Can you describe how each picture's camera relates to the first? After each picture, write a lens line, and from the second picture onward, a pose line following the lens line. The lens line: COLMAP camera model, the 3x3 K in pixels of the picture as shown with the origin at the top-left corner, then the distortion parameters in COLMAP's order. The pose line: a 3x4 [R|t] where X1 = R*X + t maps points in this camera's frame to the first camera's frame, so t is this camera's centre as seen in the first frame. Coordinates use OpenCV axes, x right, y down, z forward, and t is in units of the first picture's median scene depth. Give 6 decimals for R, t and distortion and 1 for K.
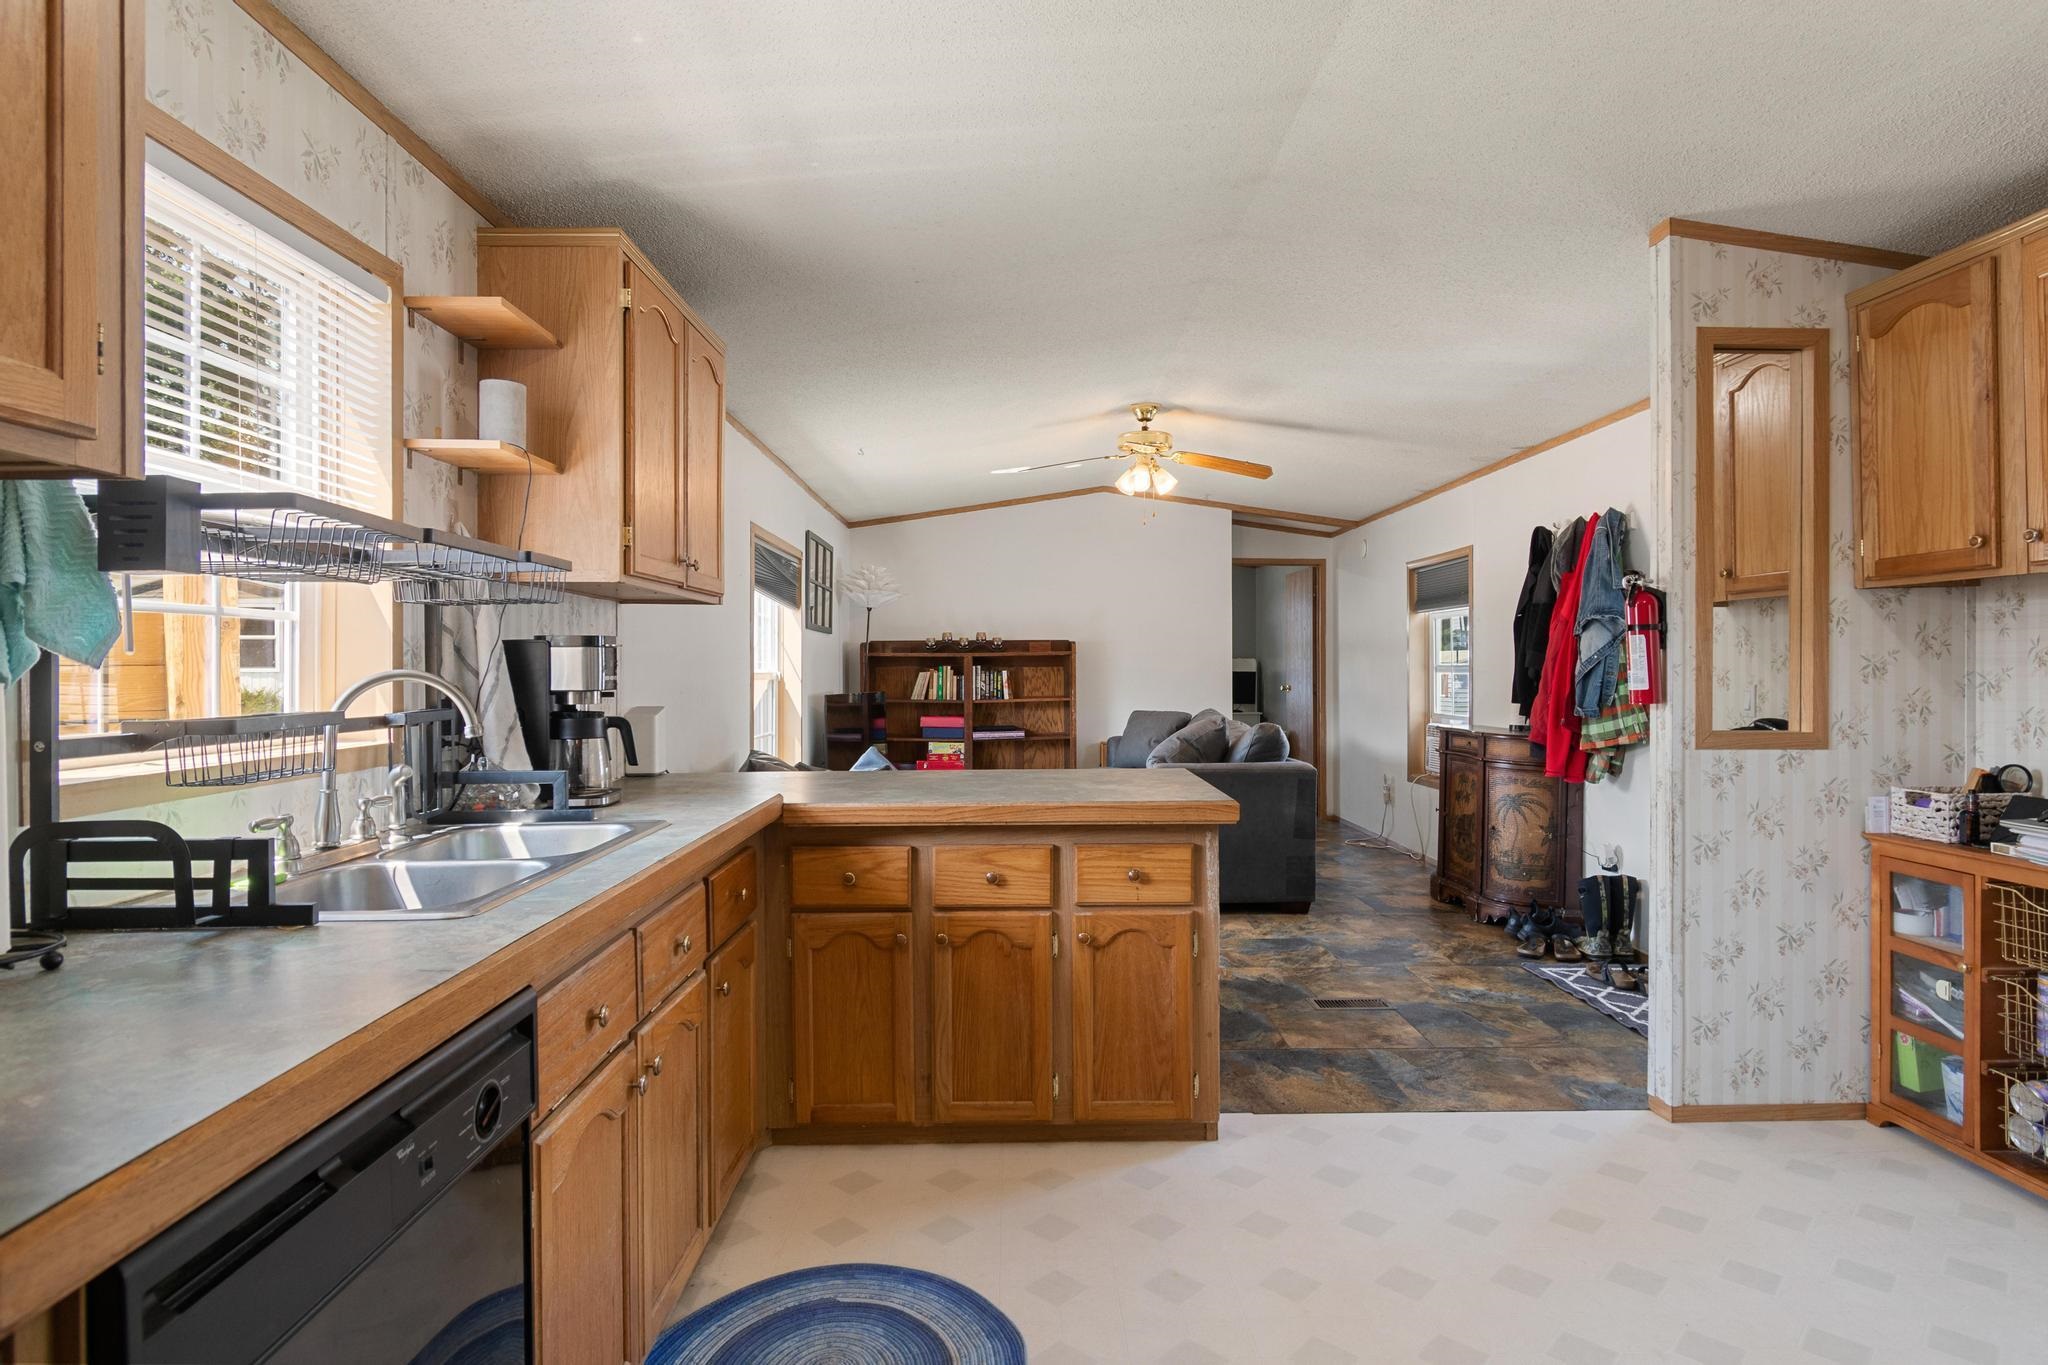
lens RADIAL K [[1145.2, 0, 1025.2], [0, 1145.2, 675.3], [0, 0, 1]] dist [0.002538, -0.004918]
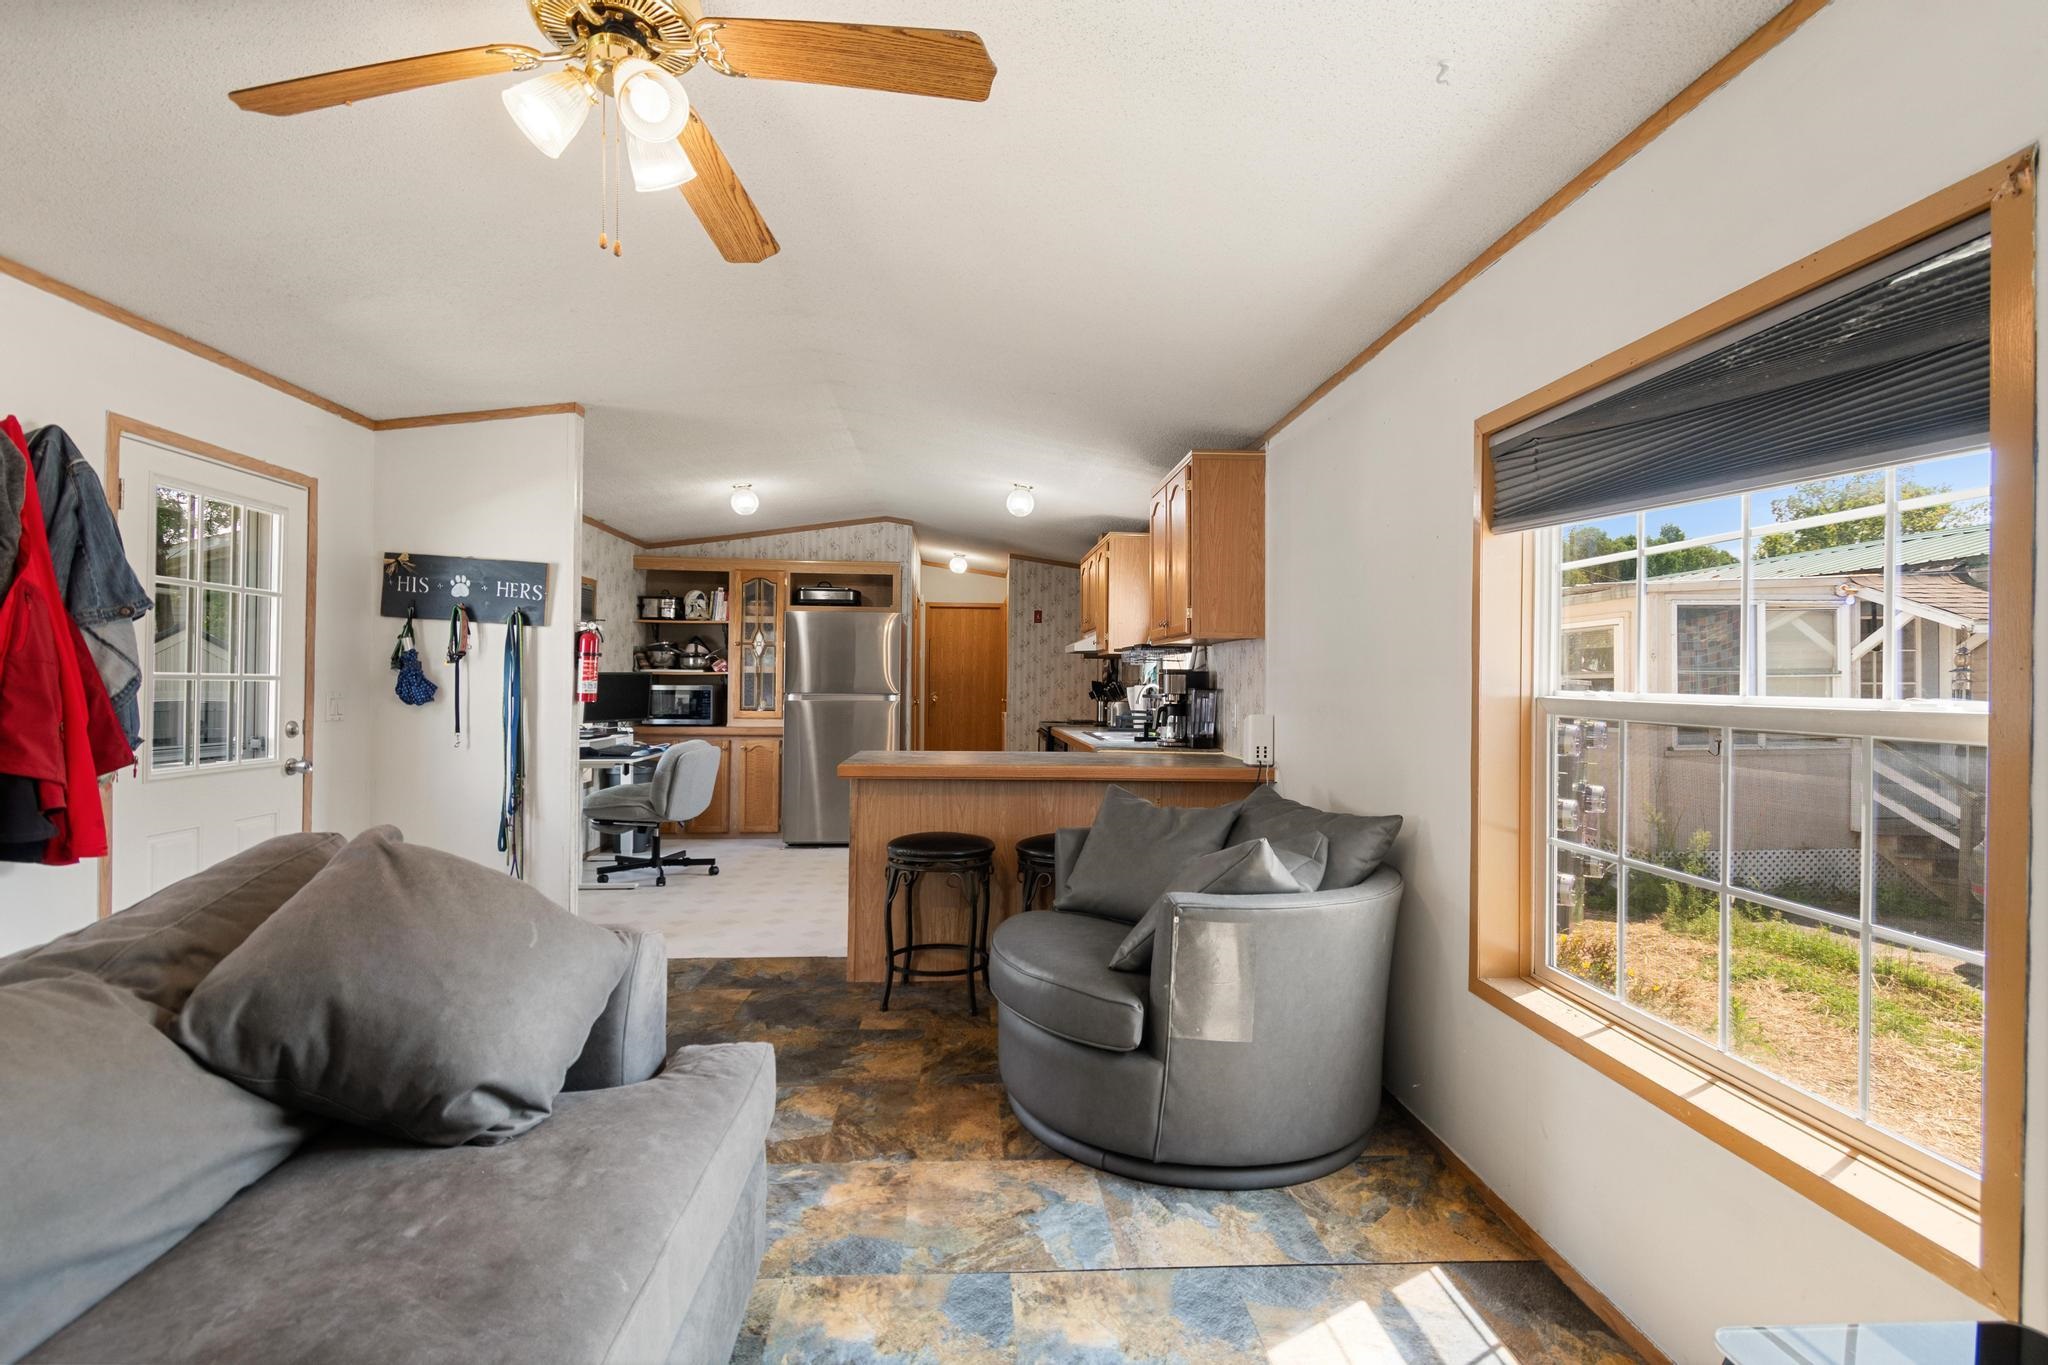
lens RADIAL K [[945.6, 0, 1022.3], [0, 945.6, 679.2], [0, 0, 1]] dist [0.000062, 0.000003]
pose [[-0.998377, -0.000460, -0.056952, 0.001278], [-0.000570, 0.999998, 0.001910, -0.008533], [0.056951, 0.001939, -0.998375, 2.003194]]
